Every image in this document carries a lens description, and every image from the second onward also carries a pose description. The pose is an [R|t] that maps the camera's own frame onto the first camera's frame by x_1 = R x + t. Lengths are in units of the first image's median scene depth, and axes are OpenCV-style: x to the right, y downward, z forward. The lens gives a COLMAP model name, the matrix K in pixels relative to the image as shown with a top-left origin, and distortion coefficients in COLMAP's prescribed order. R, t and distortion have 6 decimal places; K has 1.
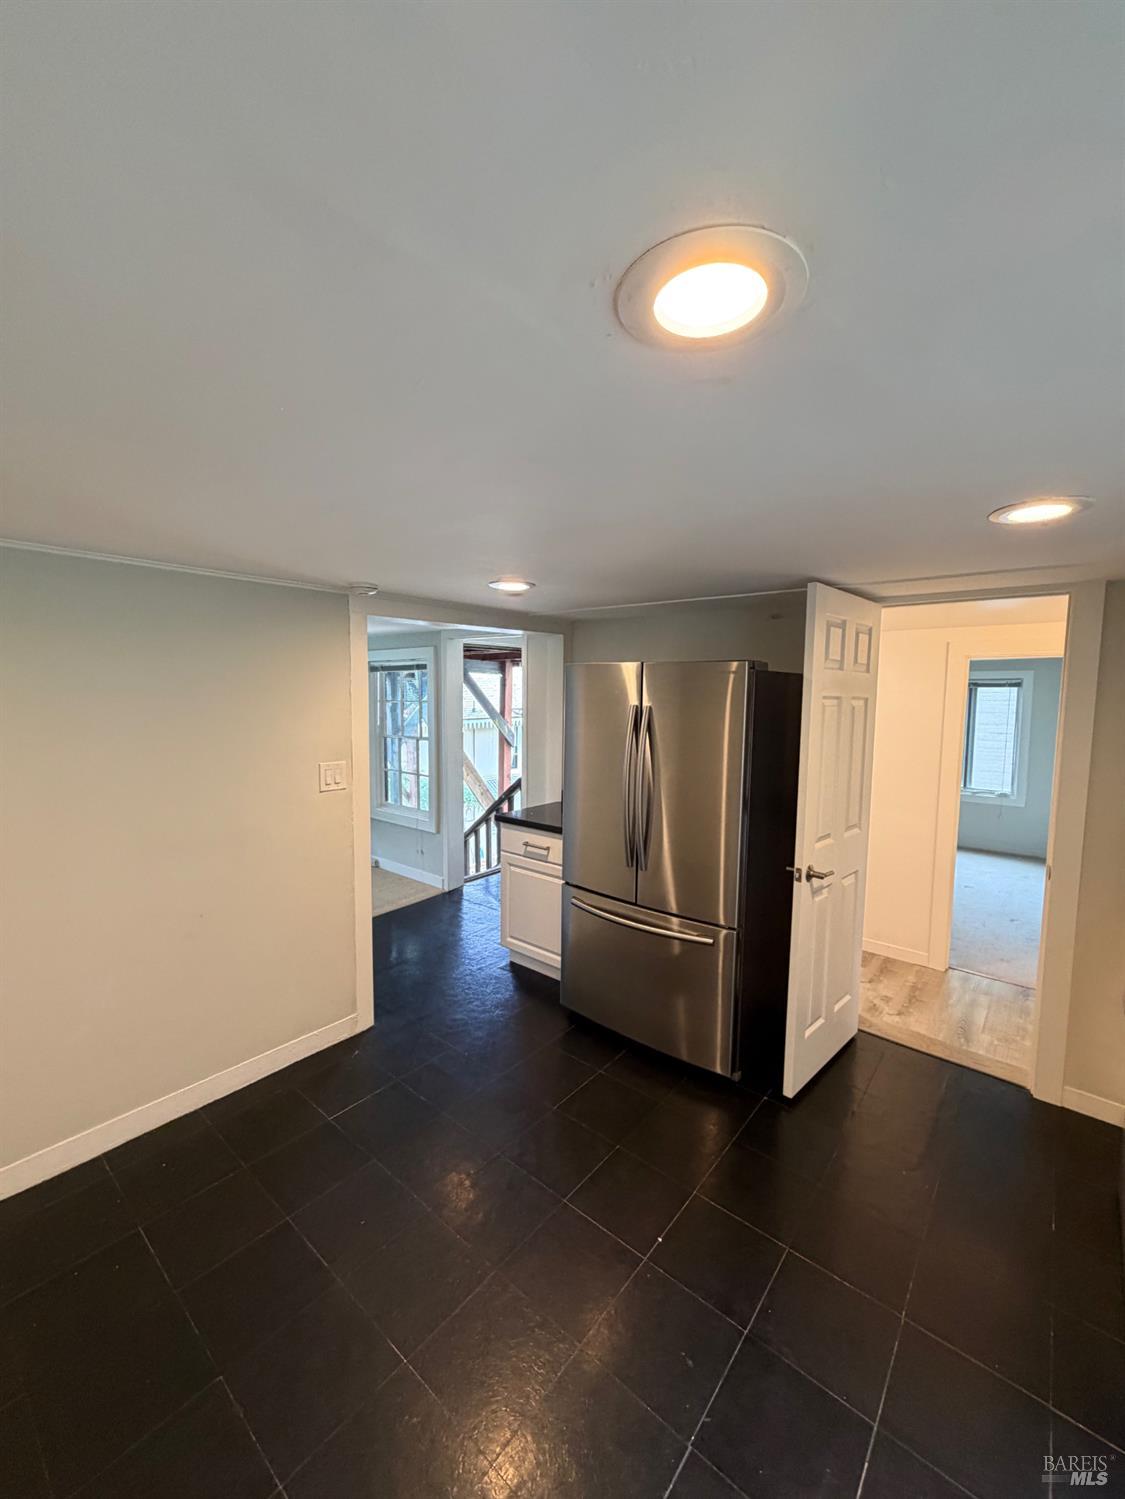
lens RADIAL K [[602.6, 0, 562.9], [0, 602.6, 744.6], [0, 0, 1]] dist [0.000046, -0.000003]
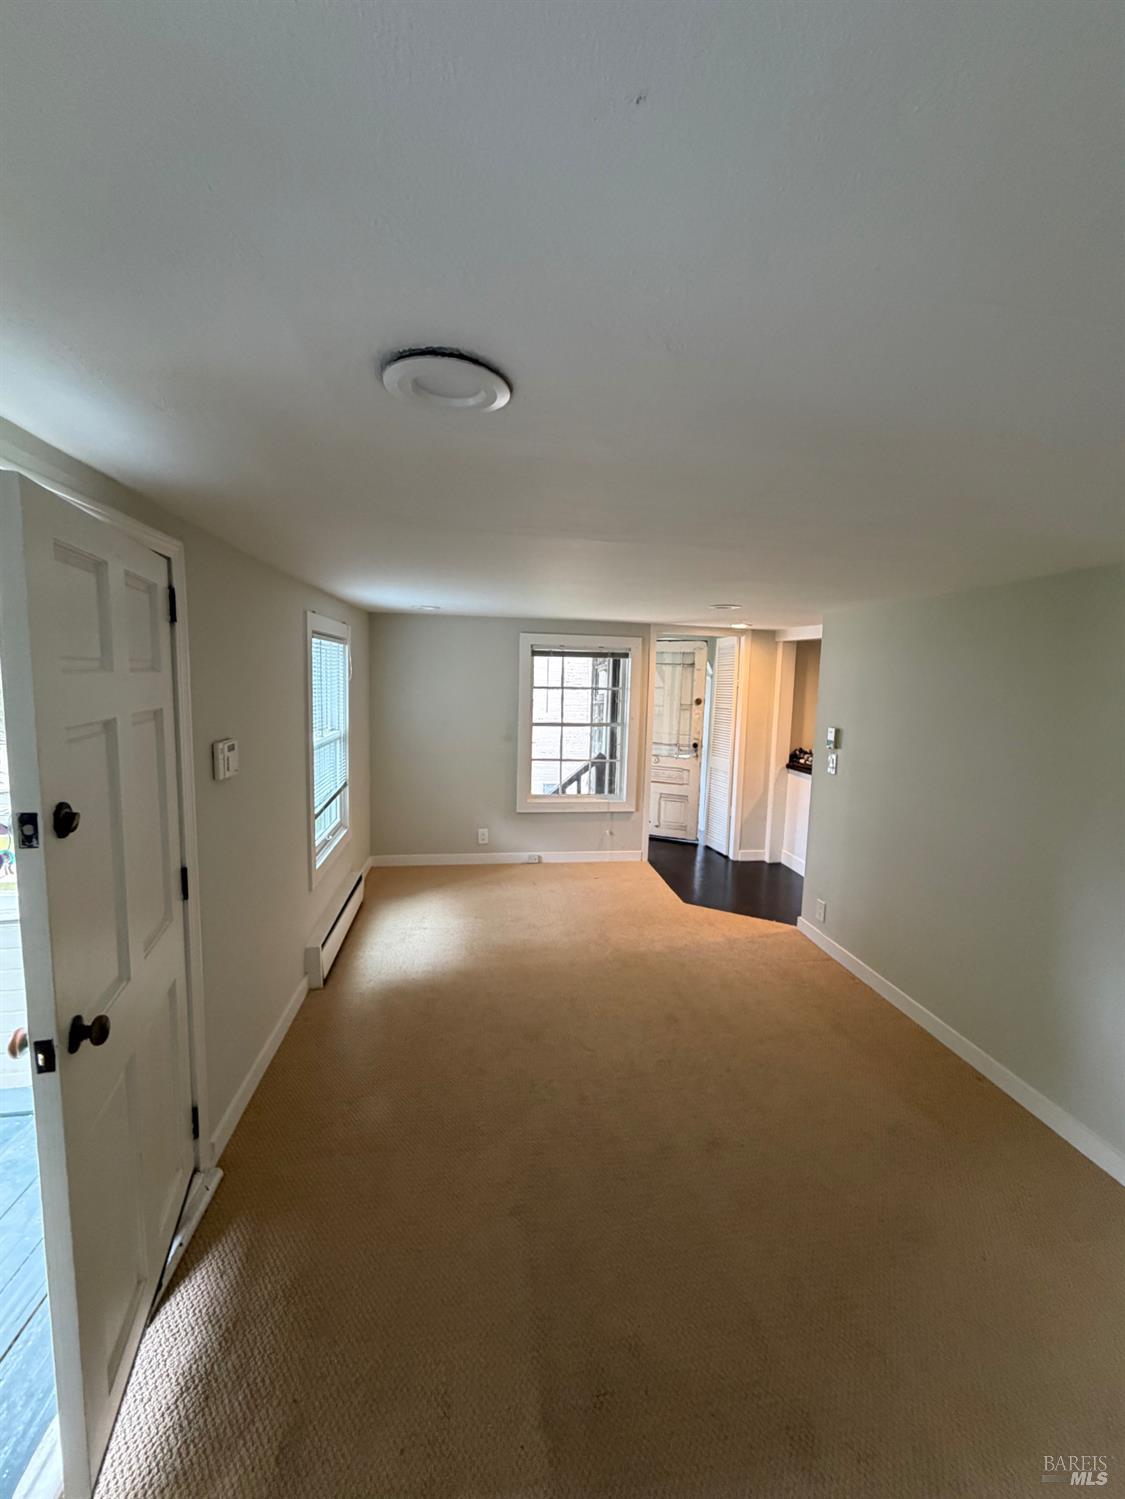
lens RADIAL K [[602.6, 0, 558.8], [0, 602.6, 749.9], [0, 0, 1]] dist [0.000046, -0.000003]
pose [[0.675971, -0.072205, 0.733383, -1.044164], [0.046457, 0.997384, 0.055377, -0.027747], [-0.735463, -0.003363, 0.677557, 0.356489]]
